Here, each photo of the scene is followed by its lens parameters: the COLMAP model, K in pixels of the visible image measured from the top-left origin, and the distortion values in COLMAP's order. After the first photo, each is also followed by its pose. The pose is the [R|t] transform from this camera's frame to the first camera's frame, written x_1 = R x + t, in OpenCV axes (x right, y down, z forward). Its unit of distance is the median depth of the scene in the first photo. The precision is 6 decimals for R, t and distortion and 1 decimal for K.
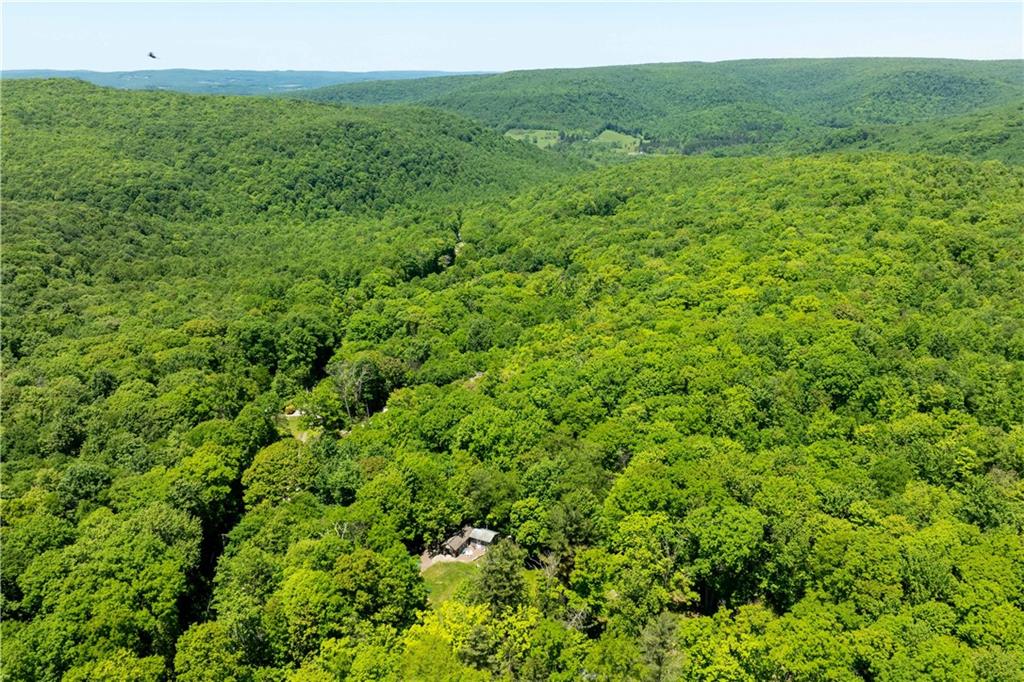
lens RADIAL K [[871.1, 0, 526.6], [0, 871.1, 338.7], [0, 0, 1]] dist [-0.006661, -0.004658]
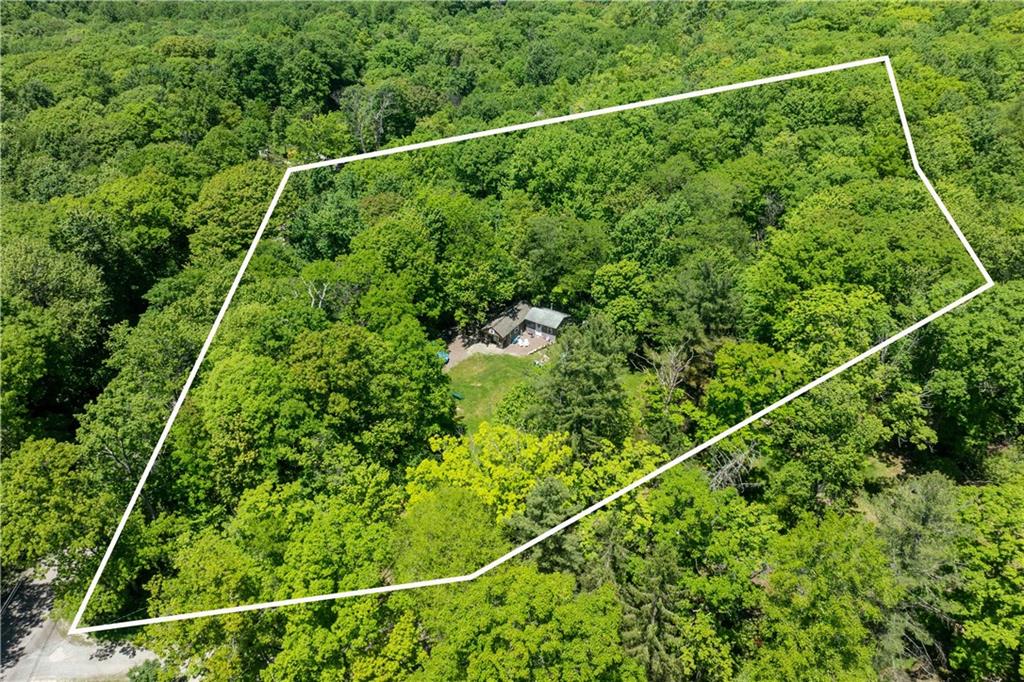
lens RADIAL K [[871.1, 0, 526.6], [0, 871.1, 338.7], [0, 0, 1]] dist [-0.006661, -0.004658]
pose [[0.997628, 0.049004, -0.048352, -0.033336], [-0.036992, 0.973928, 0.223822, 0.099576], [0.058059, -0.221503, 0.973430, 0.374950]]
